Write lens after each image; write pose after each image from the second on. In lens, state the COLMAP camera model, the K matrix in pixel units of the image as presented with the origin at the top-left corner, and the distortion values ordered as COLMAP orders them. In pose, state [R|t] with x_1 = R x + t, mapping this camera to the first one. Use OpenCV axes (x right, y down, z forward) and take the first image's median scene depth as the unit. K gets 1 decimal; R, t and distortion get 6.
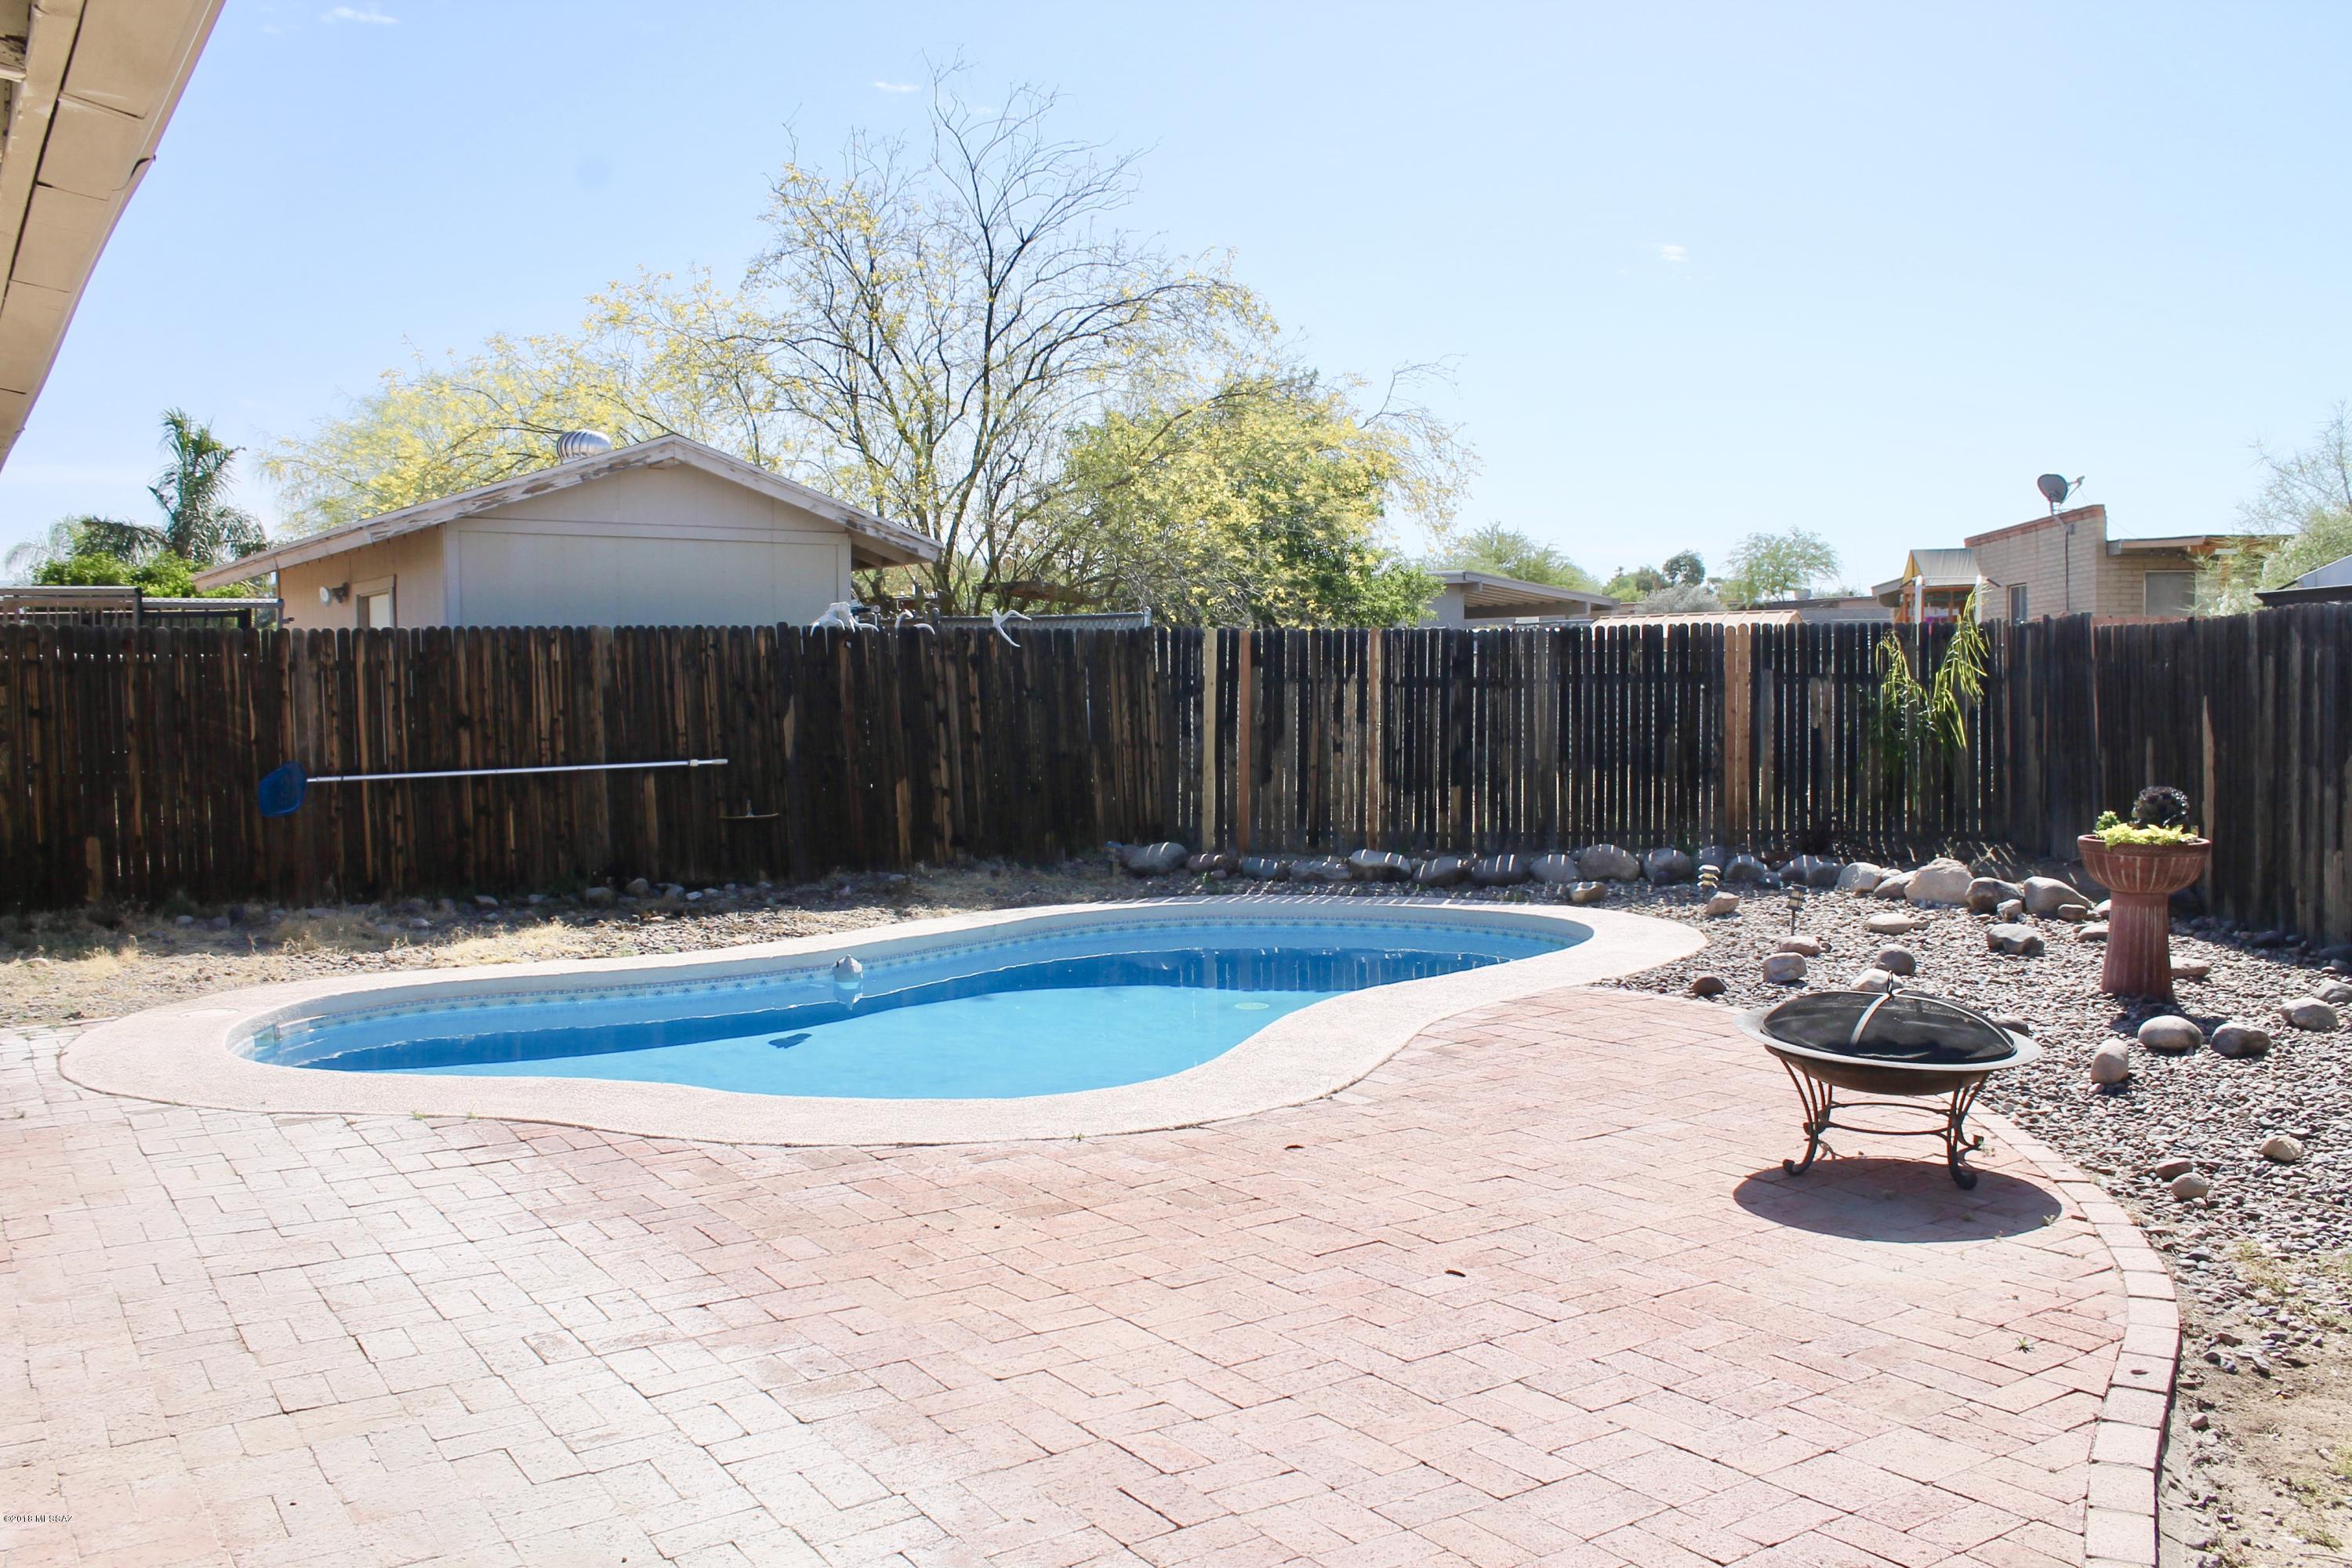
lens RADIAL K [[1984.9, 0, 1177.9], [0, 1984.9, 786.8], [0, 0, 1]] dist [-0.145303, 0.088327]
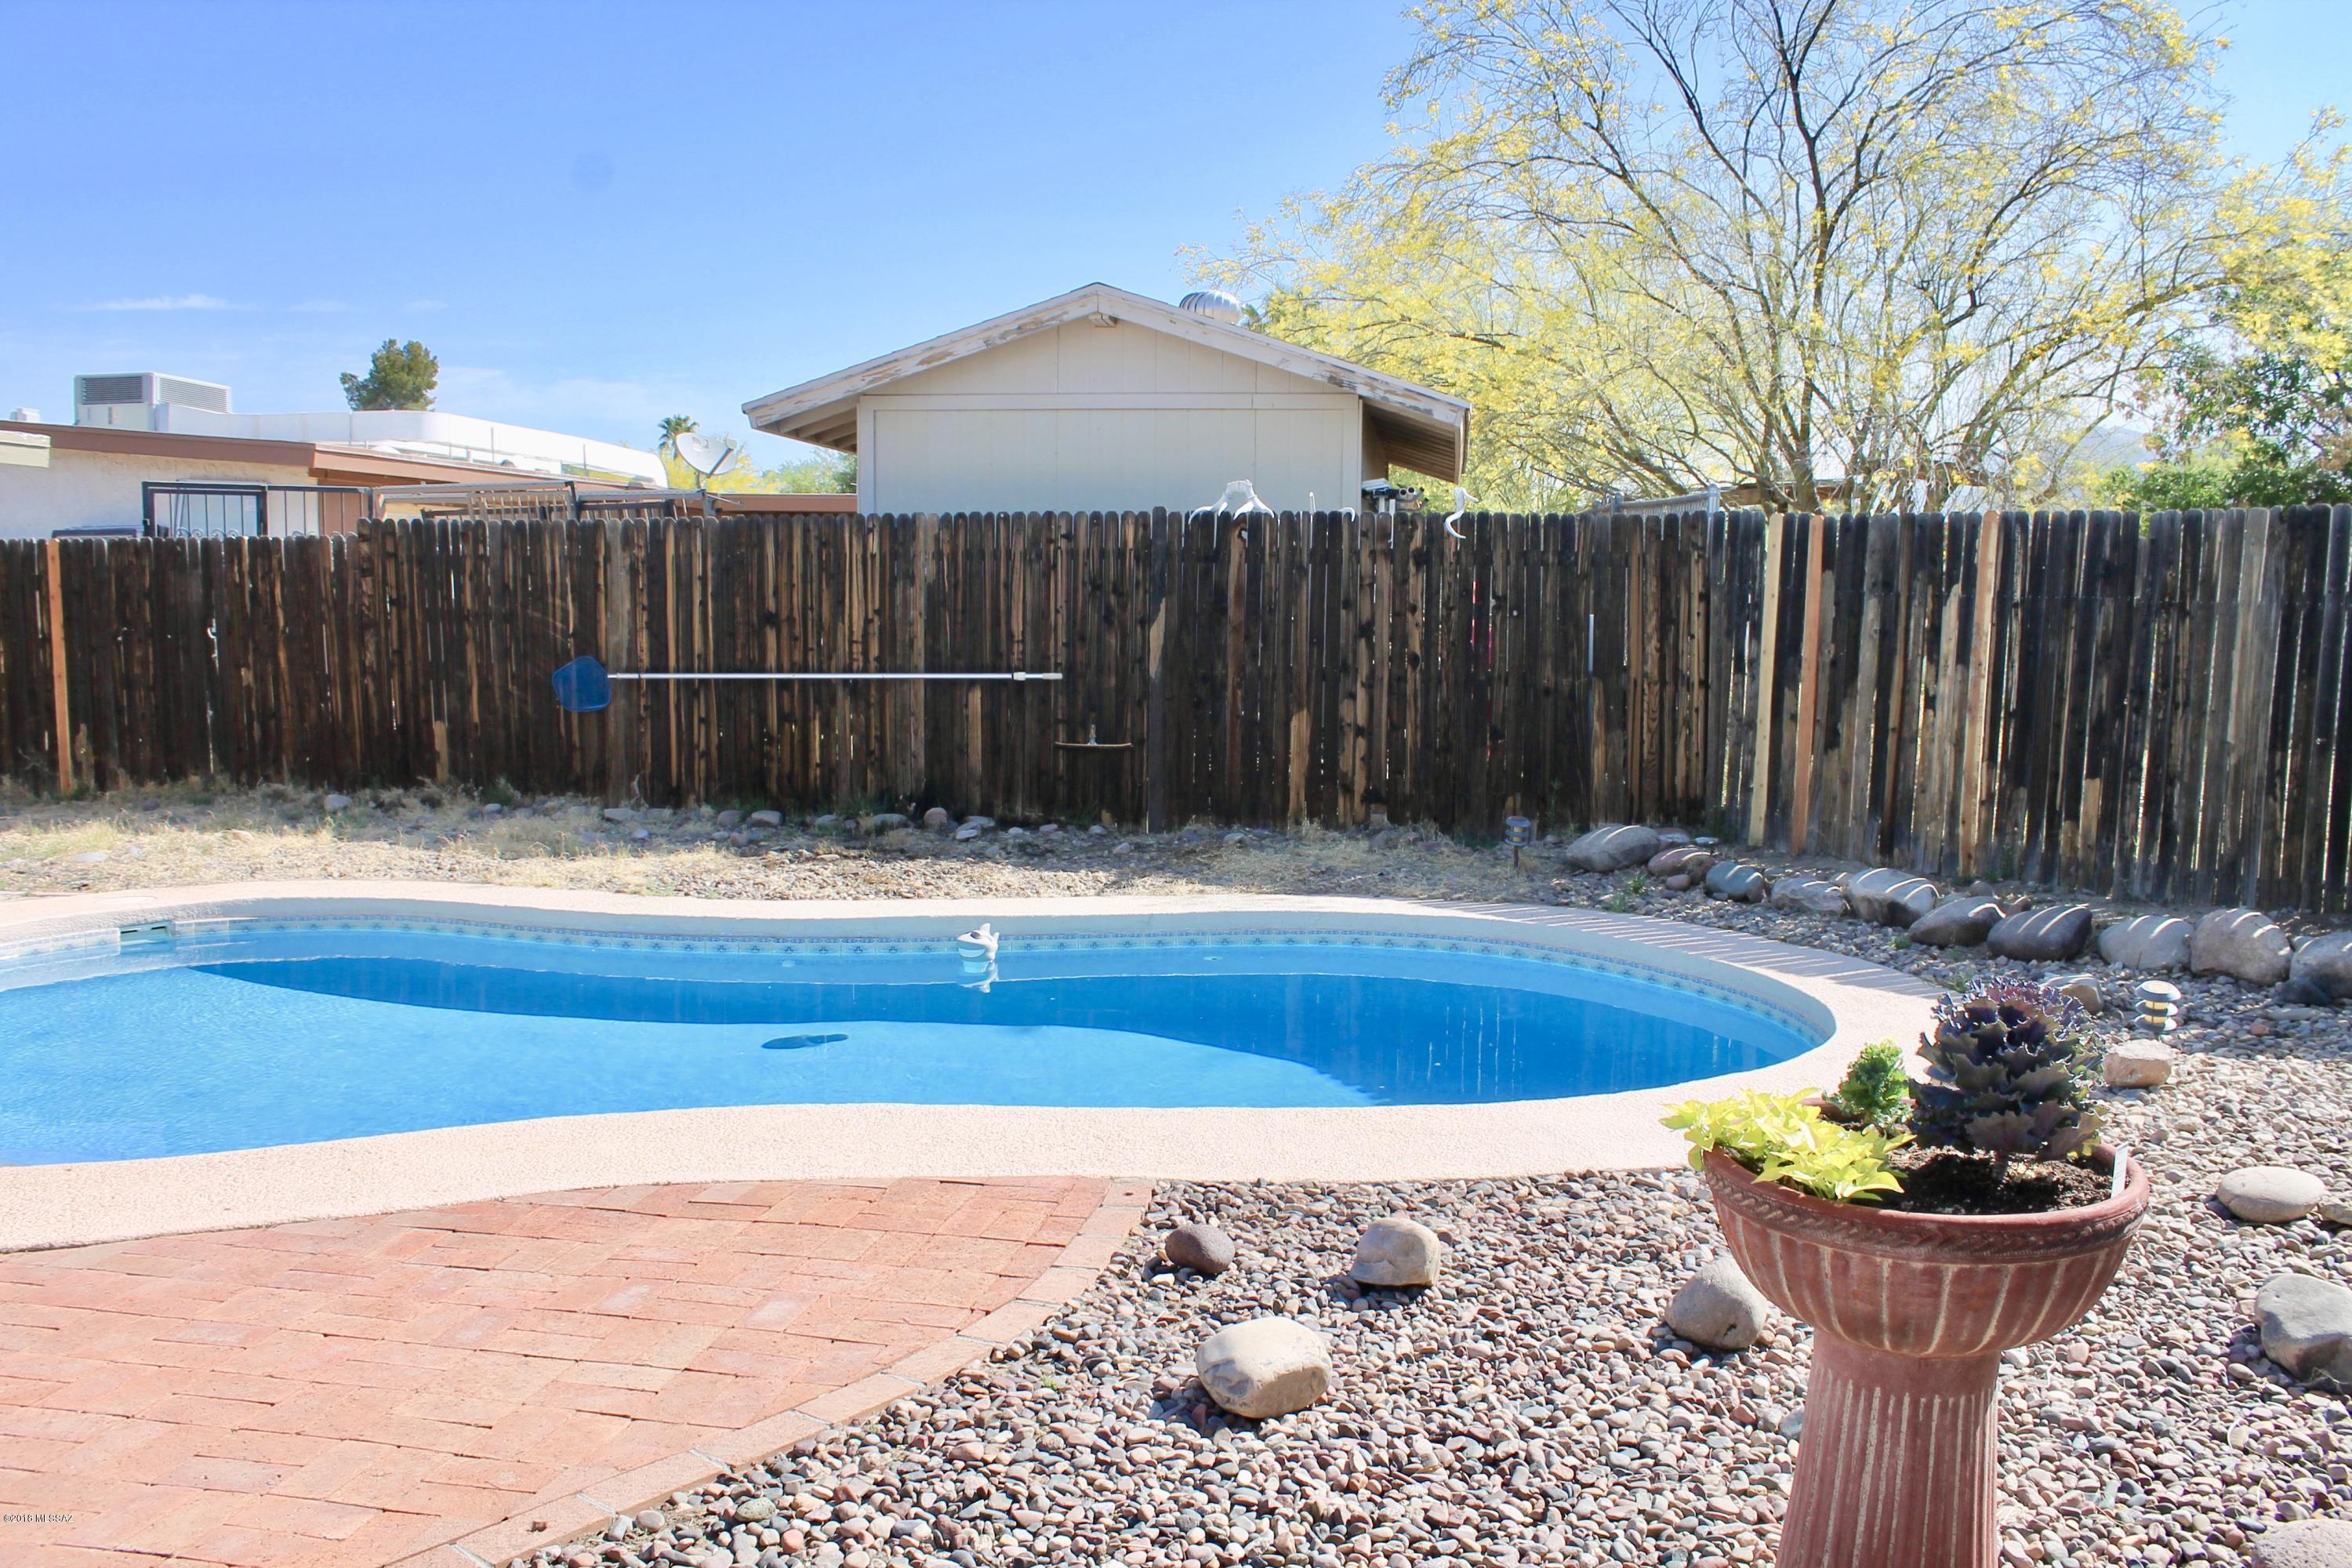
lens RADIAL K [[1984.9, 0, 1172.8], [0, 1984.9, 785.4], [0, 0, 1]] dist [-0.145303, 0.088327]
pose [[0.703368, 0.085021, -0.705723, 0.395258], [-0.049472, 0.996269, 0.070717, -0.028524], [0.709102, -0.014826, 0.704950, 0.446770]]
